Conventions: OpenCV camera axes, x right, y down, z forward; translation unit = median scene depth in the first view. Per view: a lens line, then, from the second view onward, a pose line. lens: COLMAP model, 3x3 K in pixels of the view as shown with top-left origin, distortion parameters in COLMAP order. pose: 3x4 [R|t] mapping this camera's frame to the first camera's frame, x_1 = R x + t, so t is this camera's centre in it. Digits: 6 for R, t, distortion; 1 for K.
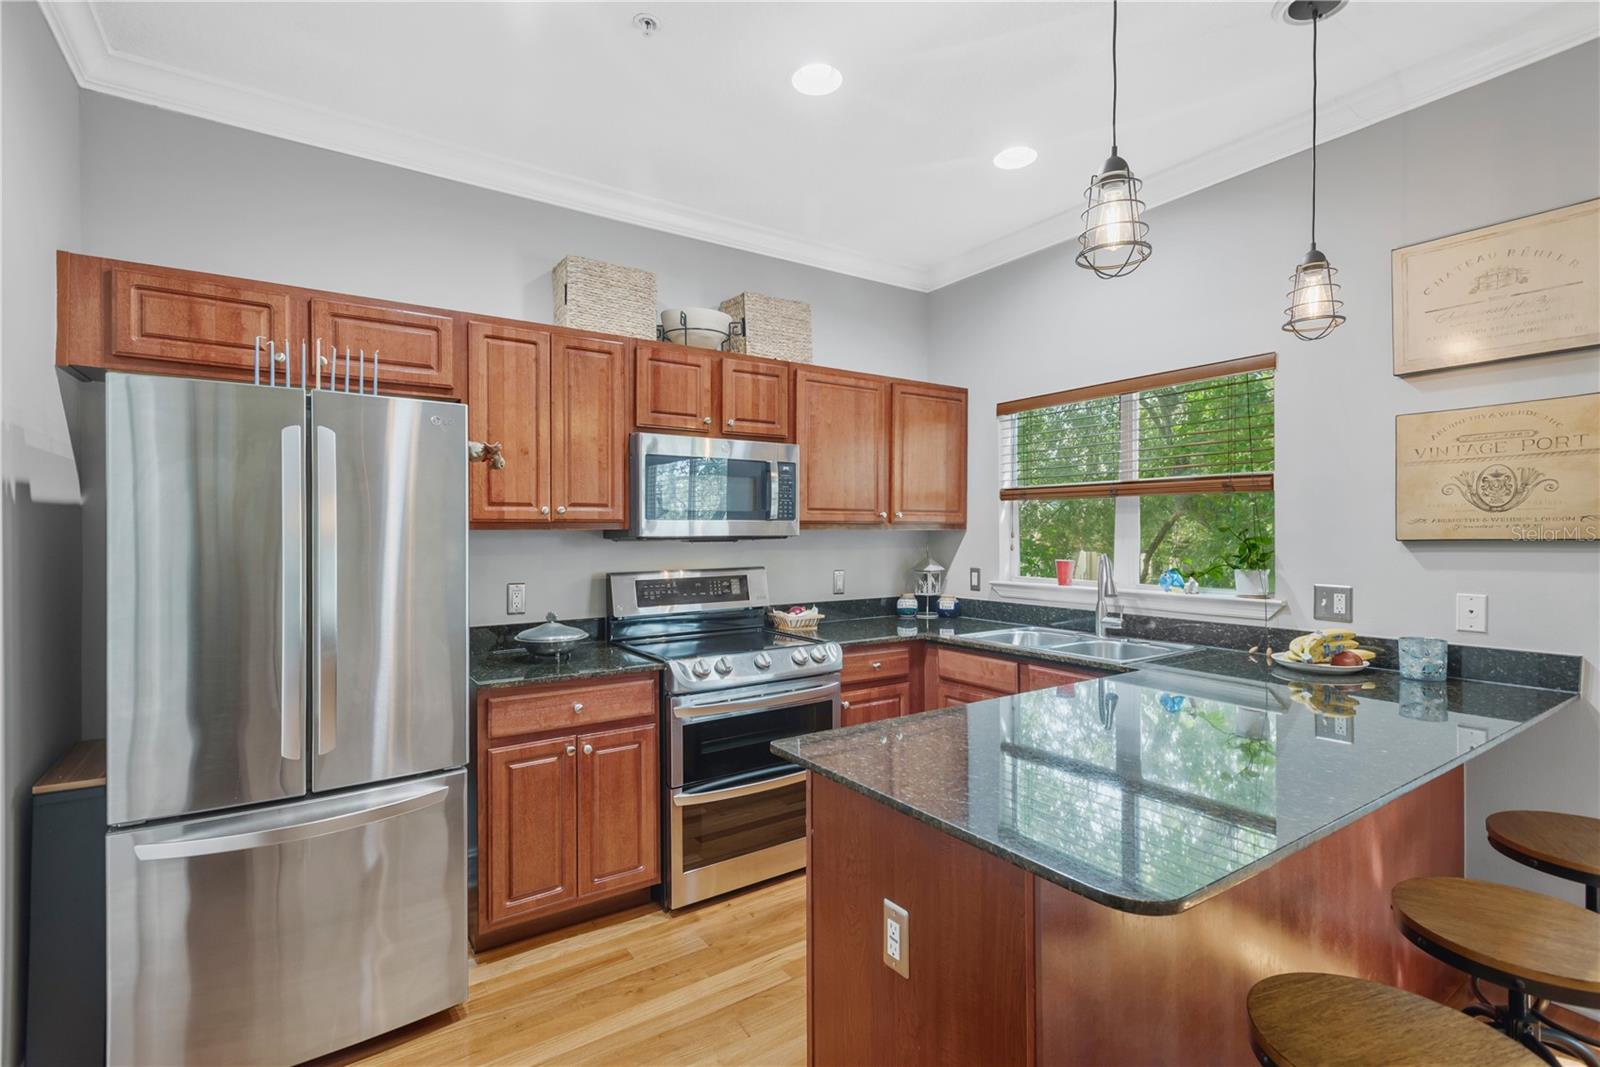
lens RADIAL K [[744.8, 0, 800.2], [0, 744.8, 536.8], [0, 0, 1]] dist [0.008570, -0.000588]
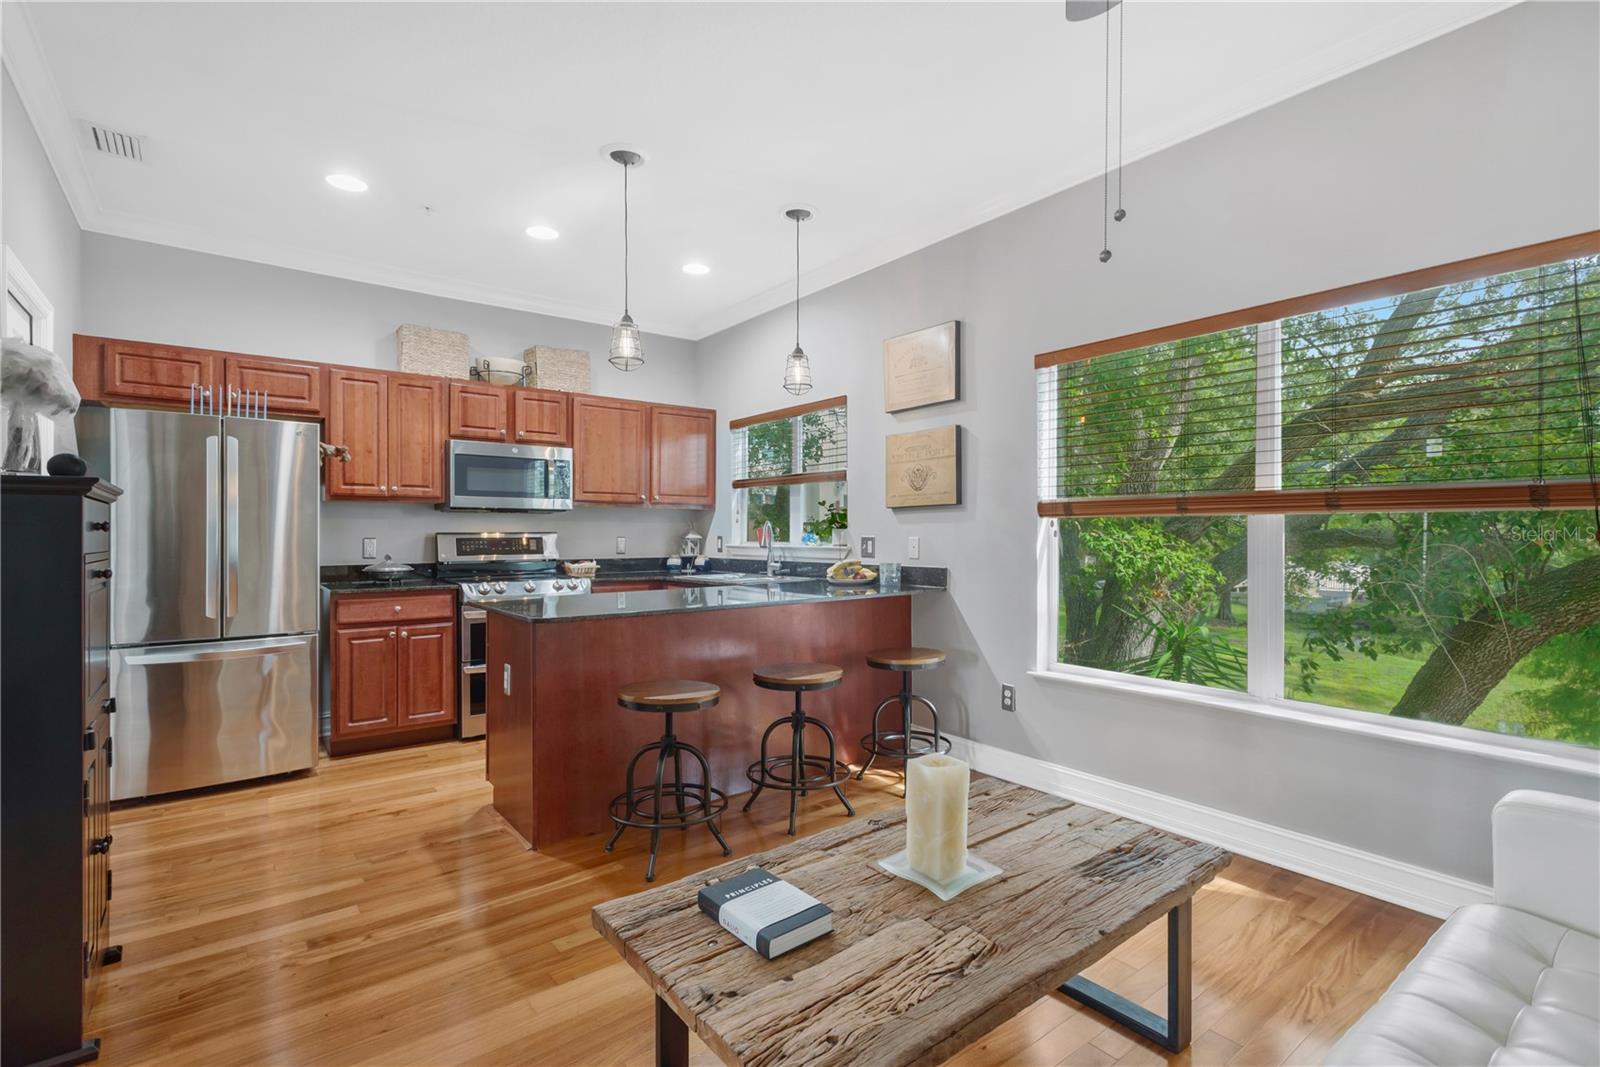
lens RADIAL K [[741.6, 0, 804.5], [0, 741.6, 536.2], [0, 0, 1]] dist [0.001390, -0.000266]
pose [[0.997447, 0.001932, 0.071382, 0.432153], [-0.001689, 0.999993, -0.003466, 0.068341], [-0.071388, 0.003337, 0.997443, -0.621753]]
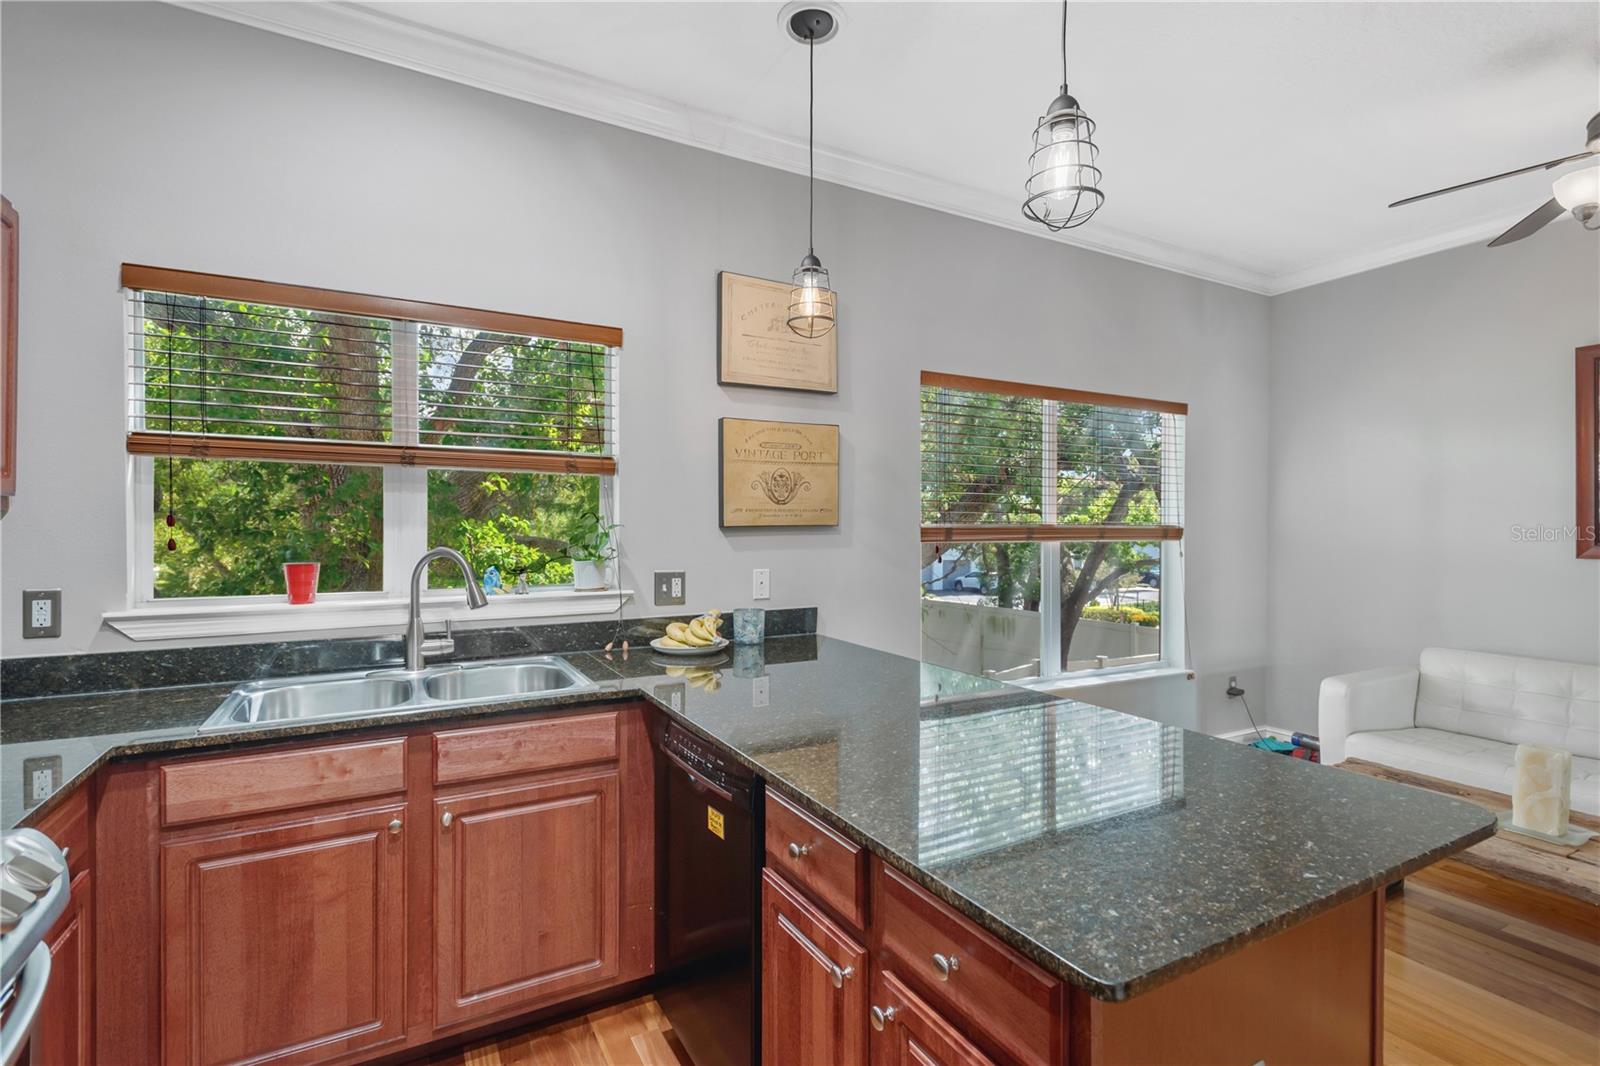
lens RADIAL K [[744.8, 0, 800.2], [0, 744.8, 536.3], [0, 0, 1]] dist [0.008570, -0.000588]
pose [[0.087755, -0.008186, 0.996108, -0.290921], [0.006600, 0.999949, 0.007636, 0.010119], [-0.996120, 0.005904, 0.087804, 0.699189]]
